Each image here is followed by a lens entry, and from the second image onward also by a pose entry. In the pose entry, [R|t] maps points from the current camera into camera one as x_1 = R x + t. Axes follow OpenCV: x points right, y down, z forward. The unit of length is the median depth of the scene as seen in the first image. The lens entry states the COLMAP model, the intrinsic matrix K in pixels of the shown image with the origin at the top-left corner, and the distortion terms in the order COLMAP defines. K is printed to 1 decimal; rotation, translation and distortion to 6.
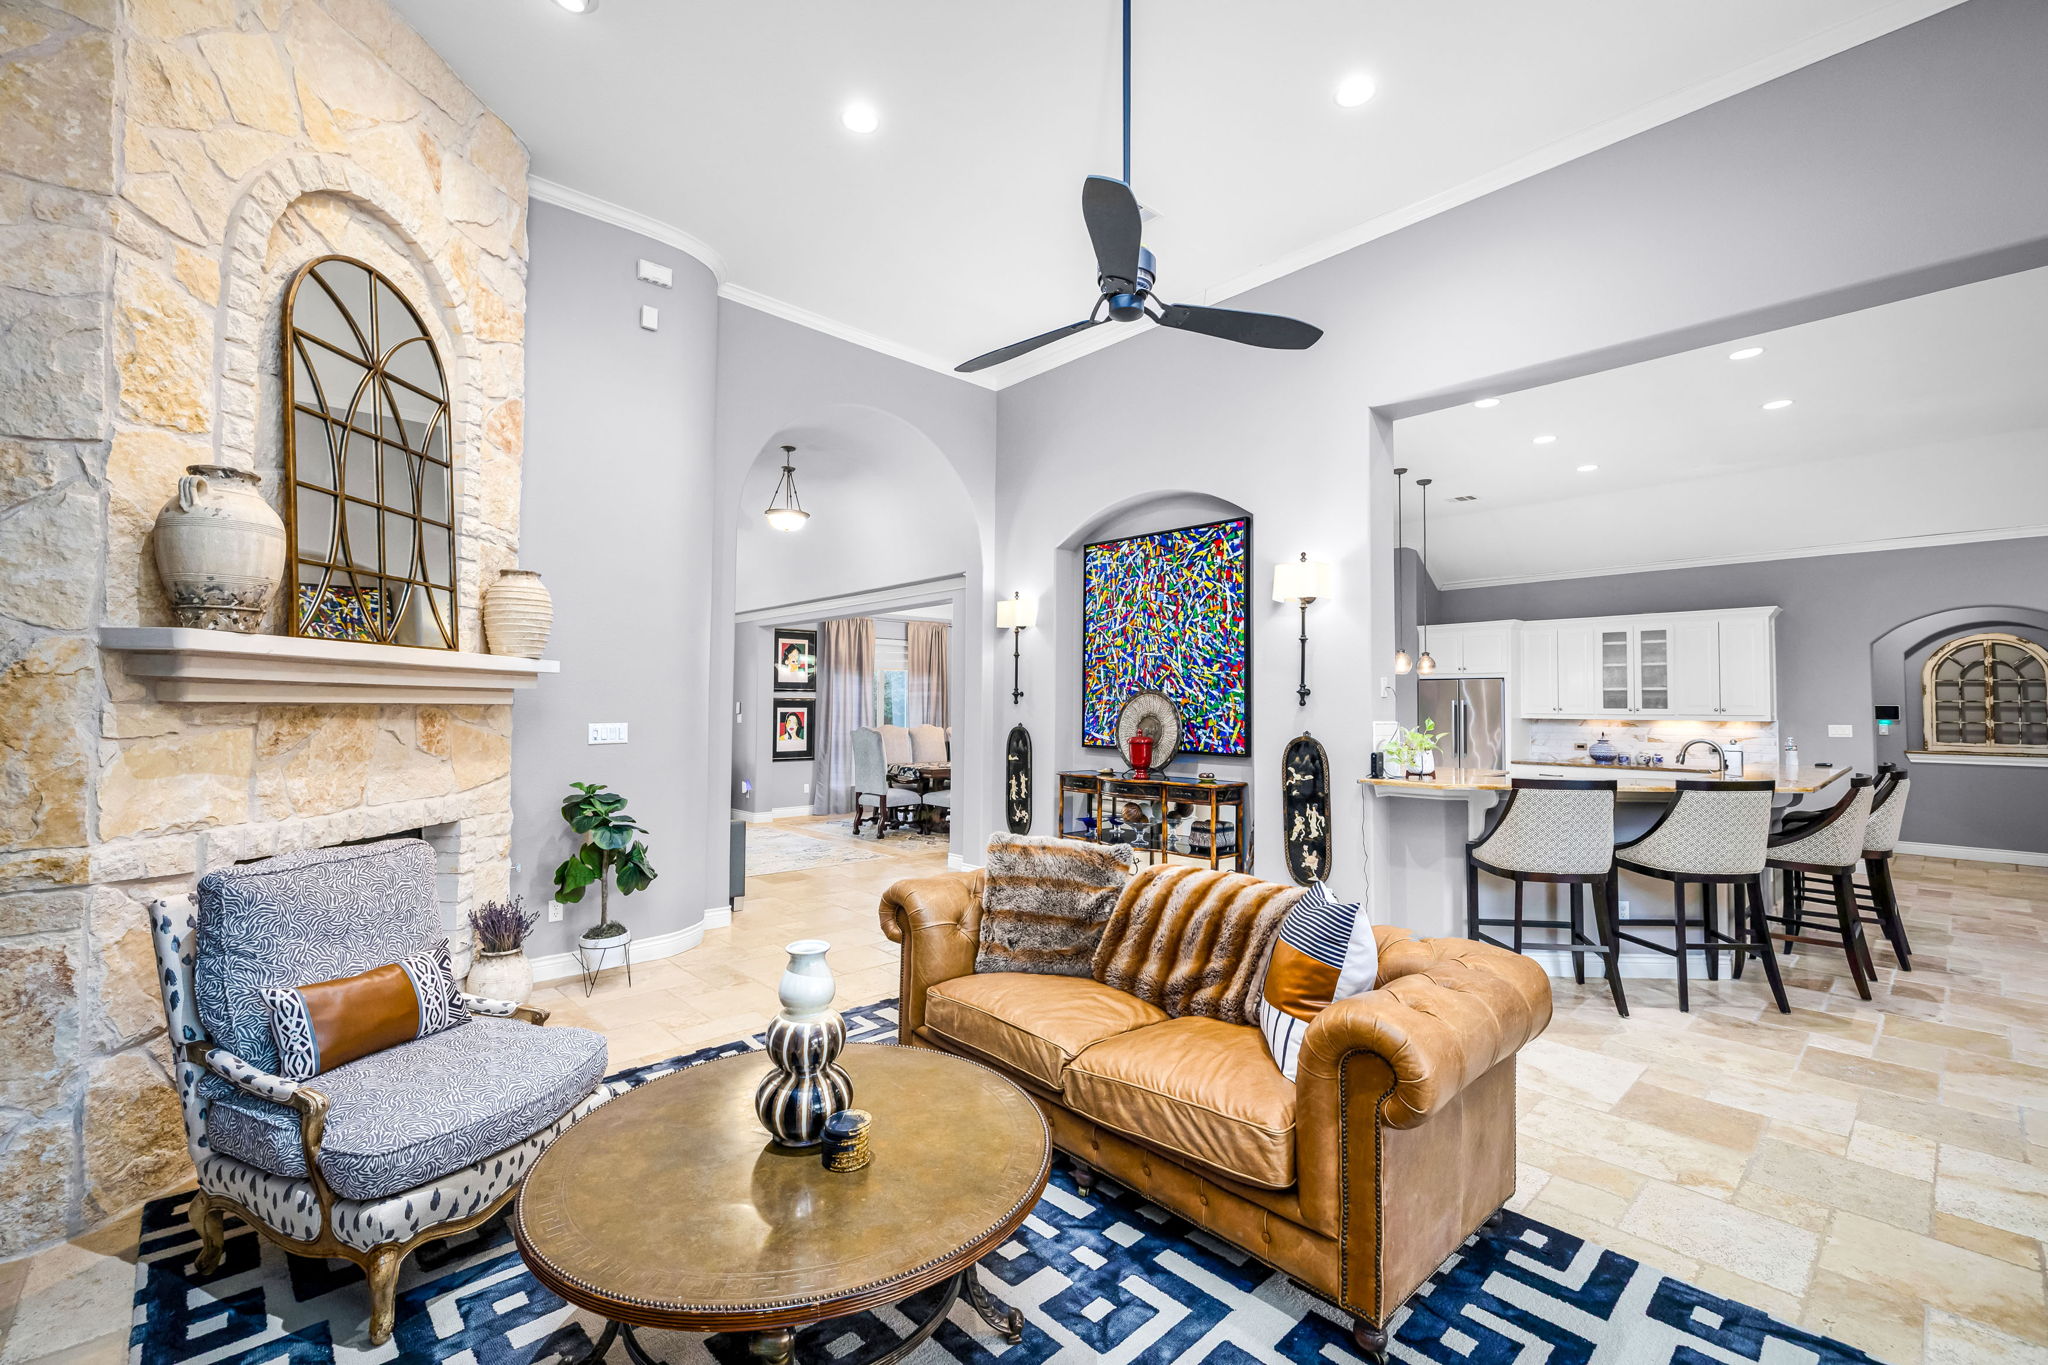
lens RADIAL K [[861.0, 0, 1023.3], [0, 861.0, 674.4], [0, 0, 1]] dist [-0.001544, -0.000157]
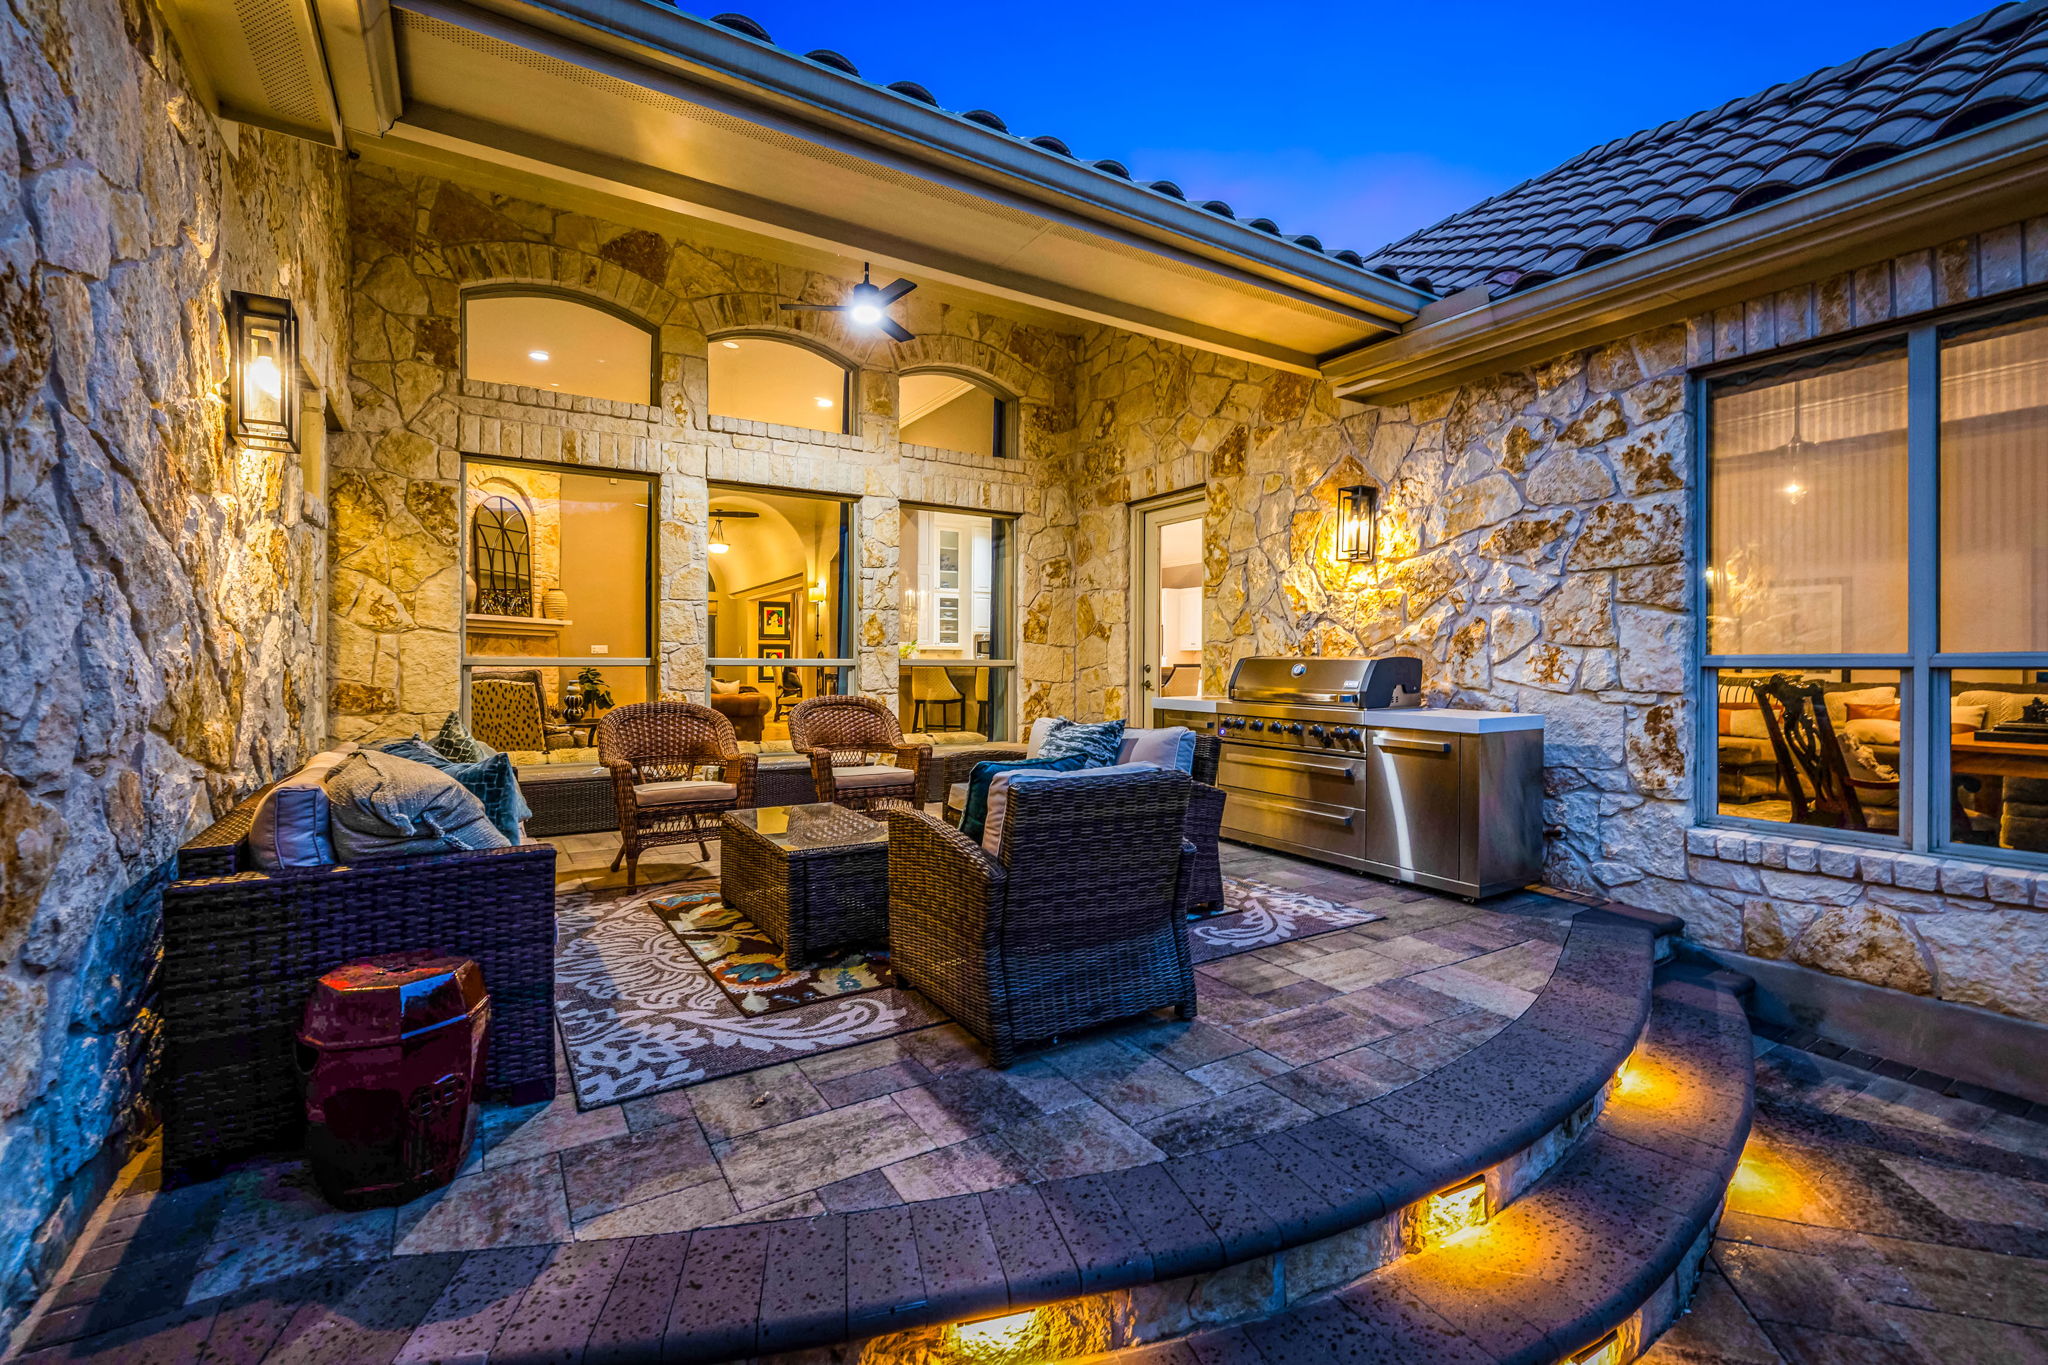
lens RADIAL K [[861.0, 0, 1023.3], [0, 861.0, 674.4], [0, 0, 1]] dist [-0.001544, -0.000157]
pose [[0.981774, -0.002246, -0.190039, 0.665471], [0.010817, 0.998969, 0.044079, 0.024092], [0.189744, -0.045331, 0.980787, -0.680021]]
